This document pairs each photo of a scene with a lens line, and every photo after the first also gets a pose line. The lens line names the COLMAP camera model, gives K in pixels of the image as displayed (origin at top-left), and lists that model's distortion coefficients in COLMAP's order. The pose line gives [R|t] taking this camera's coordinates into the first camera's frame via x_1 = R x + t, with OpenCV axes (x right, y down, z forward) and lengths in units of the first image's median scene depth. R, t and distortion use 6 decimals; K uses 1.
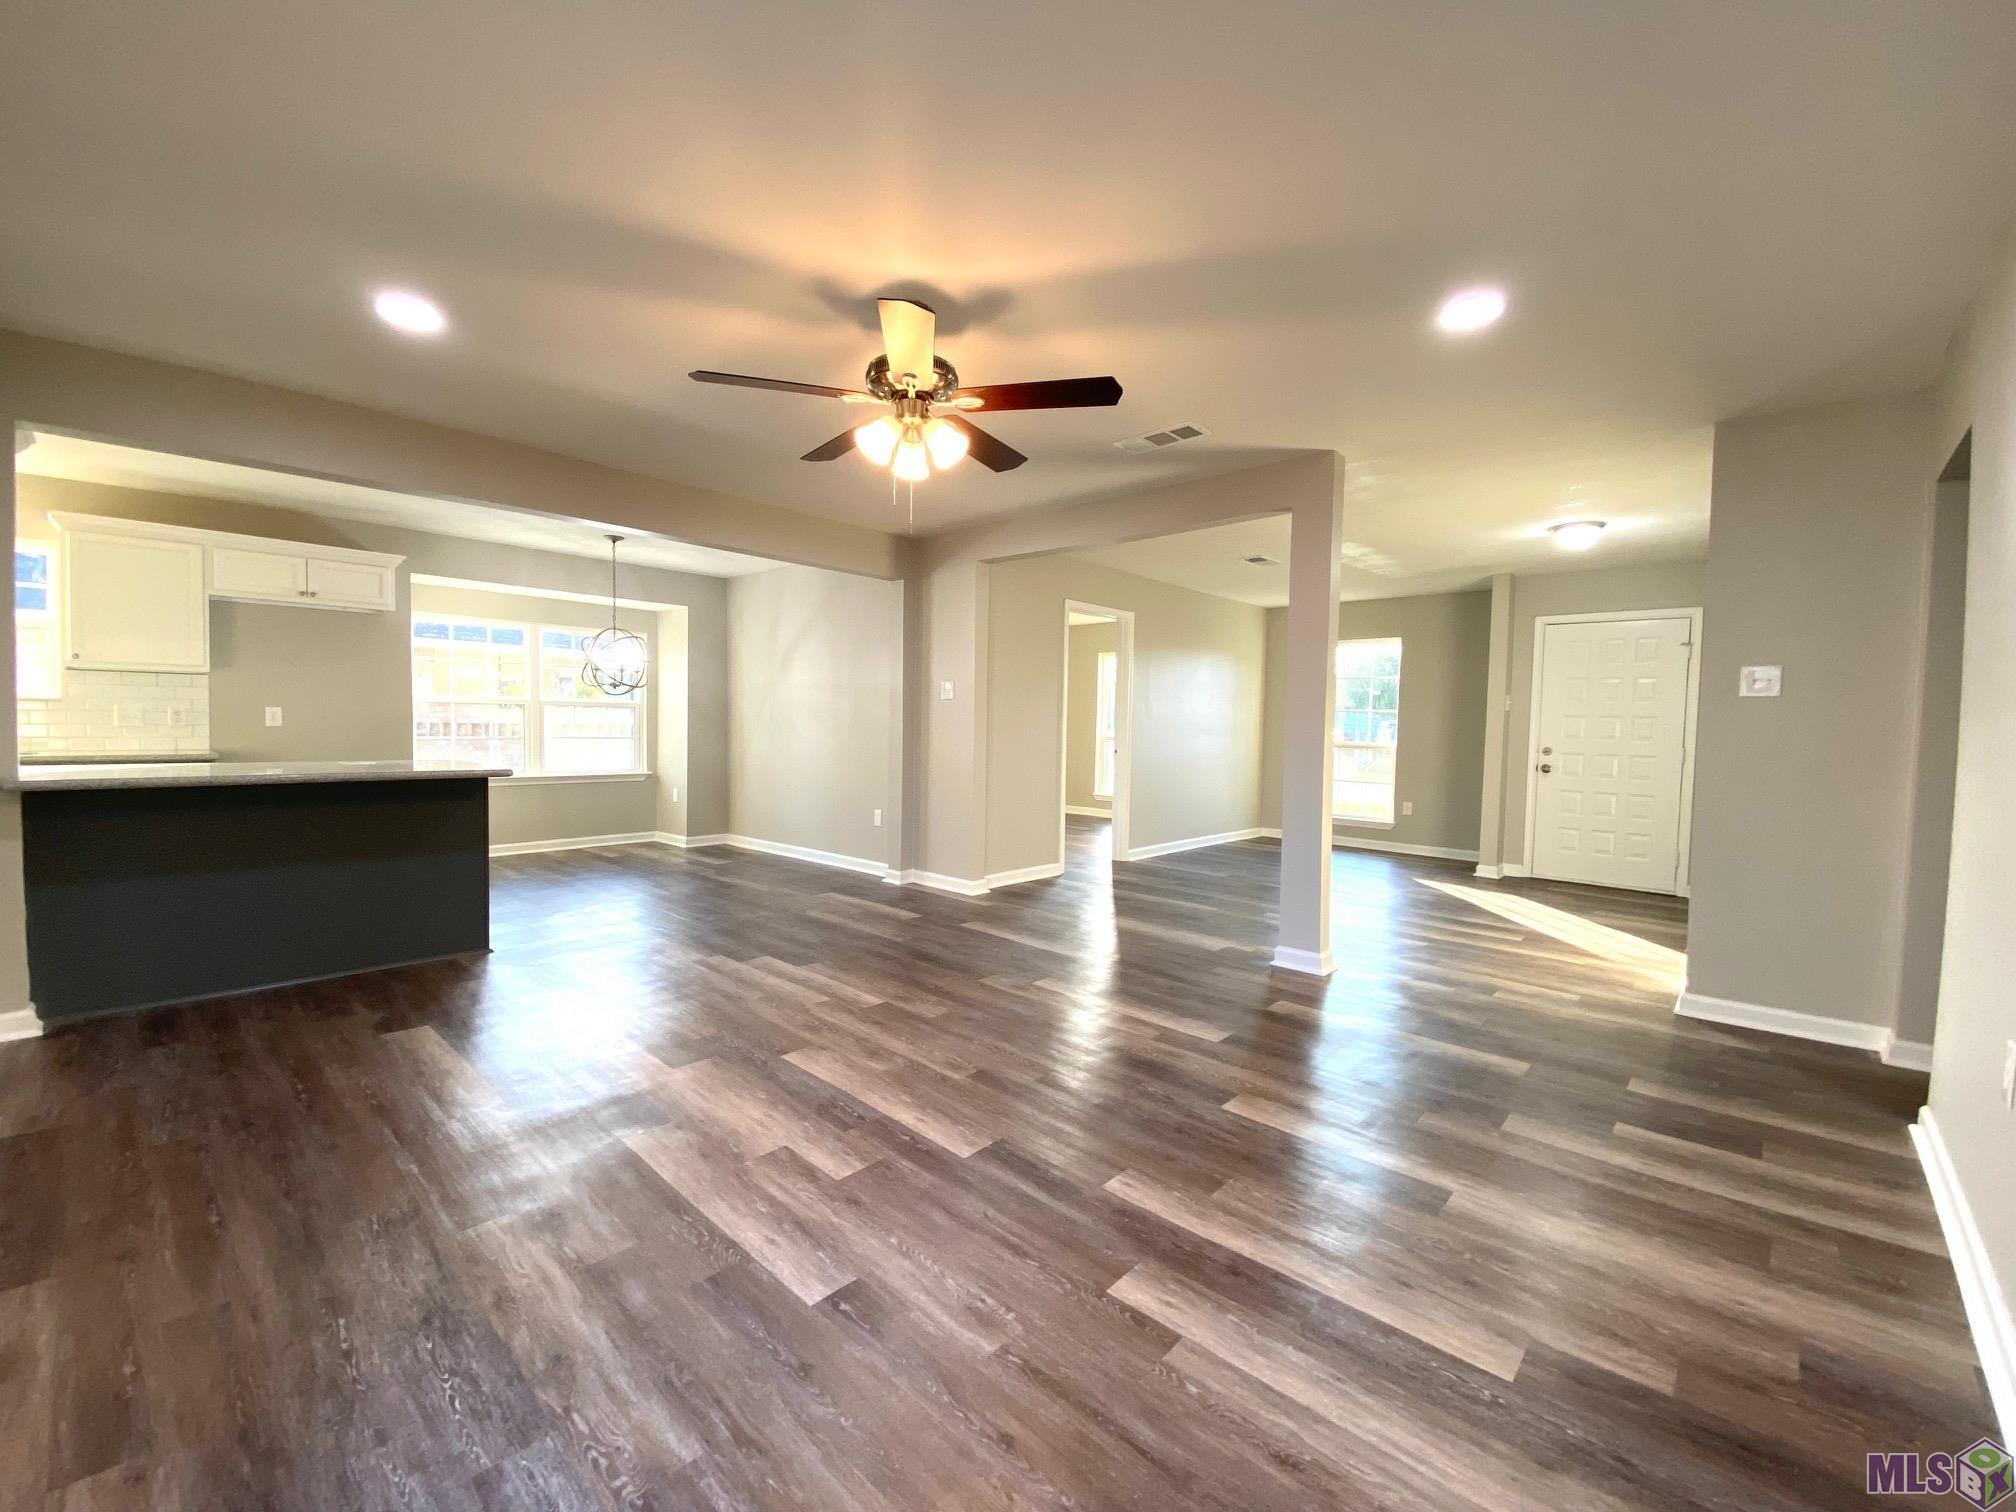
lens RADIAL K [[809.2, 0, 1015.0], [0, 809.2, 763.8], [0, 0, 1]] dist [0.037563, -0.023278]
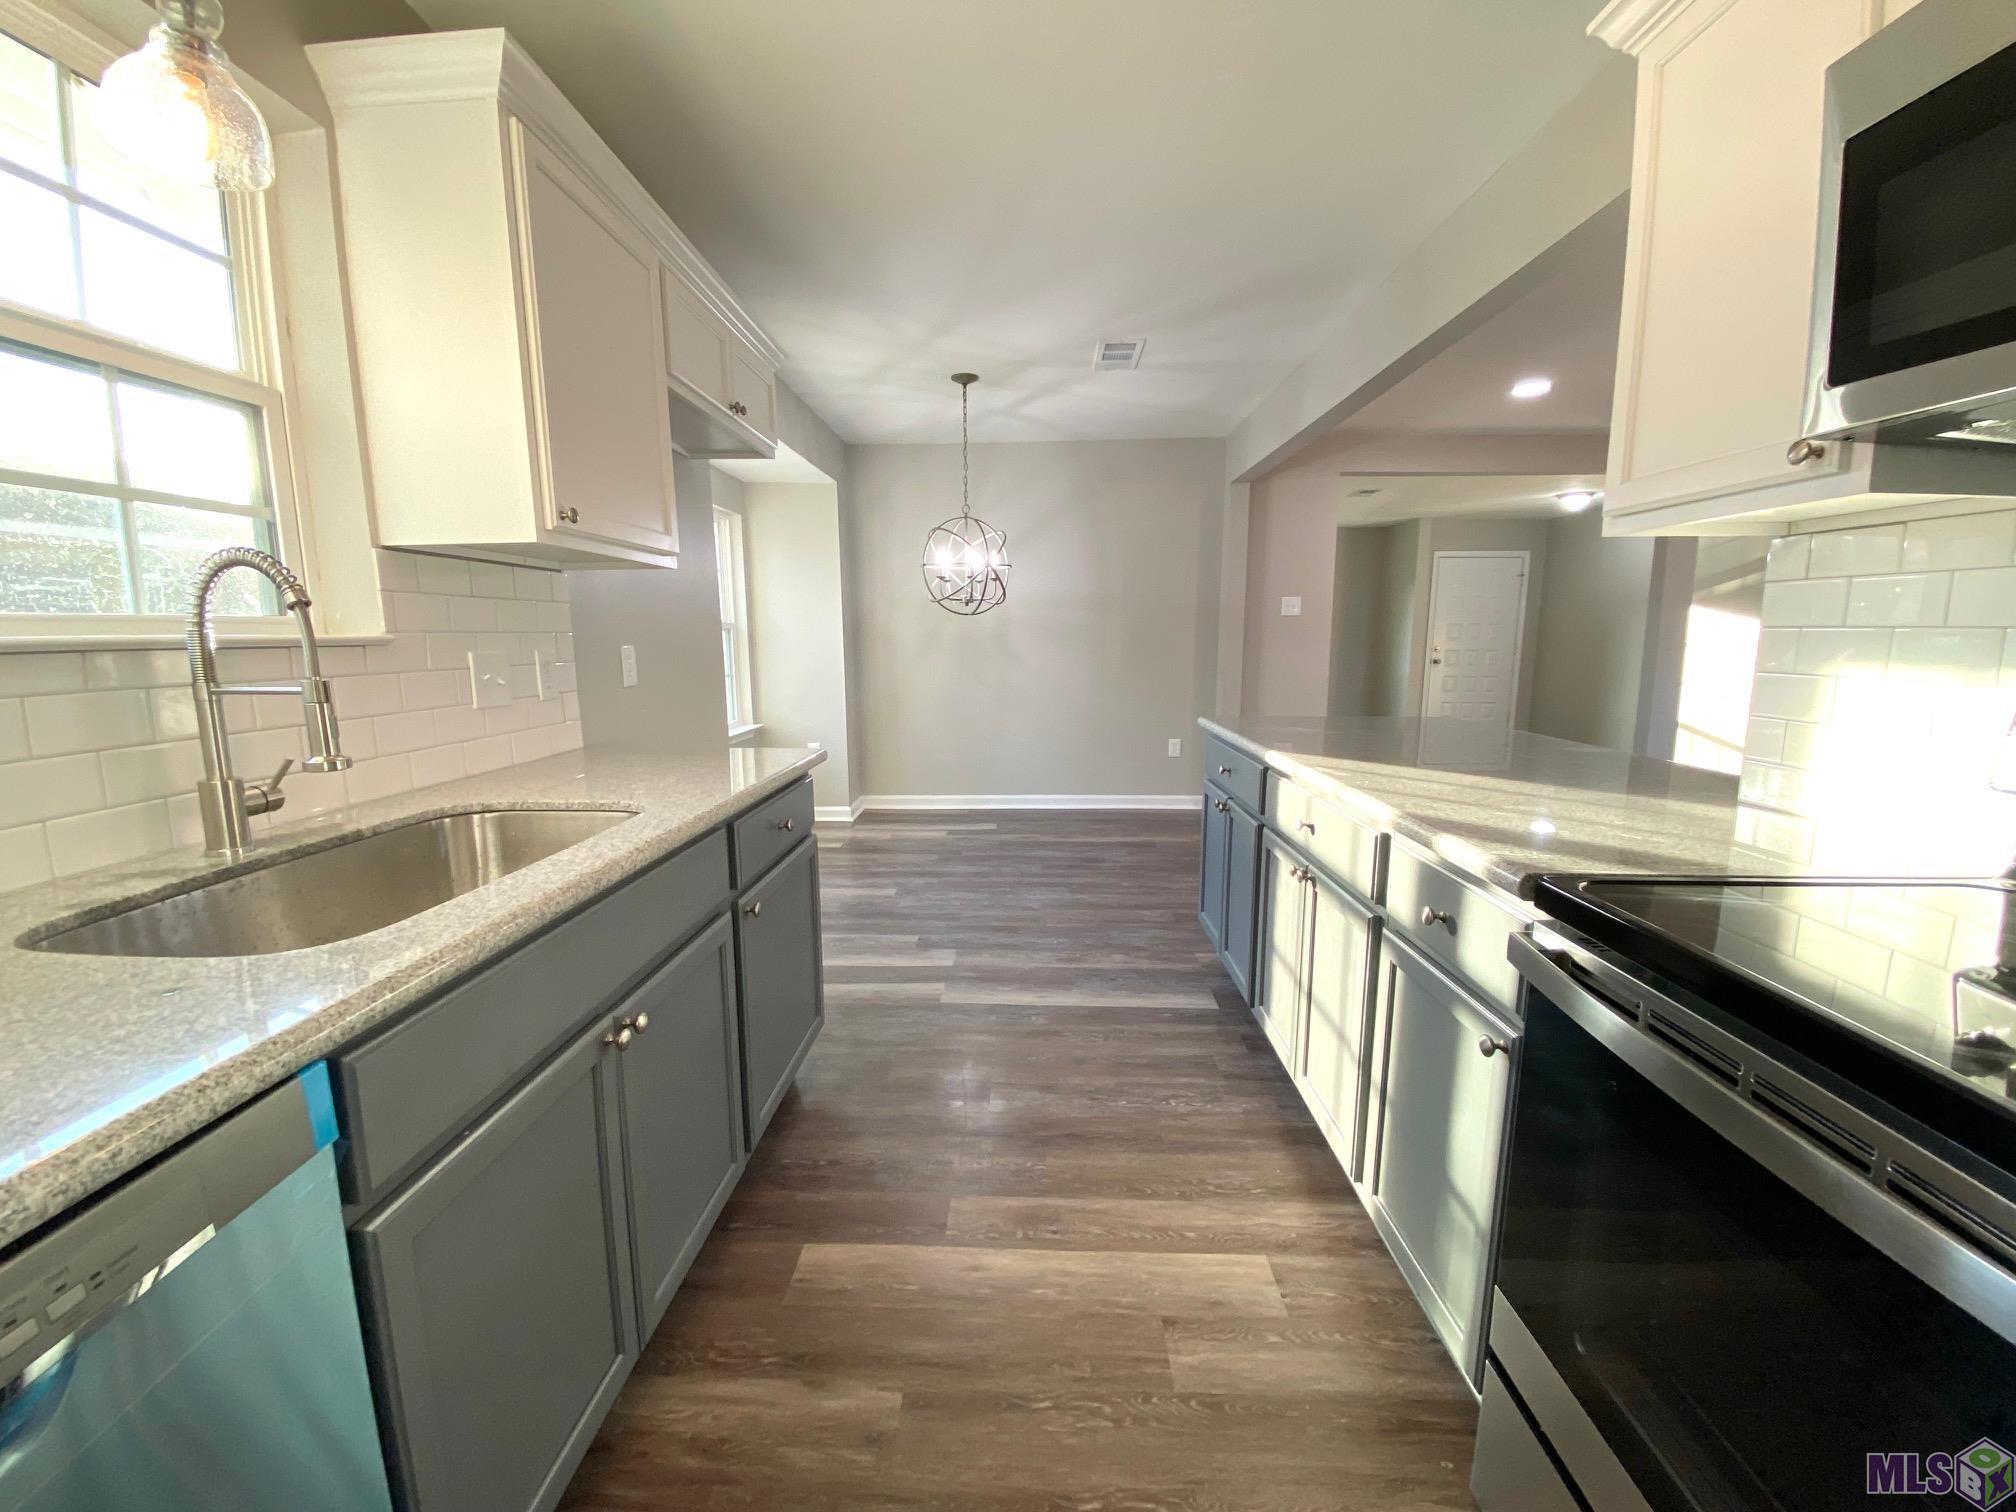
lens RADIAL K [[809.2, 0, 1015.0], [0, 809.2, 763.8], [0, 0, 1]] dist [0.037563, -0.023278]
pose [[0.756819, -0.122805, 0.641984, -1.876807], [0.049088, 0.990097, 0.131526, -0.090918], [-0.651779, -0.068028, 0.755352, 0.887967]]
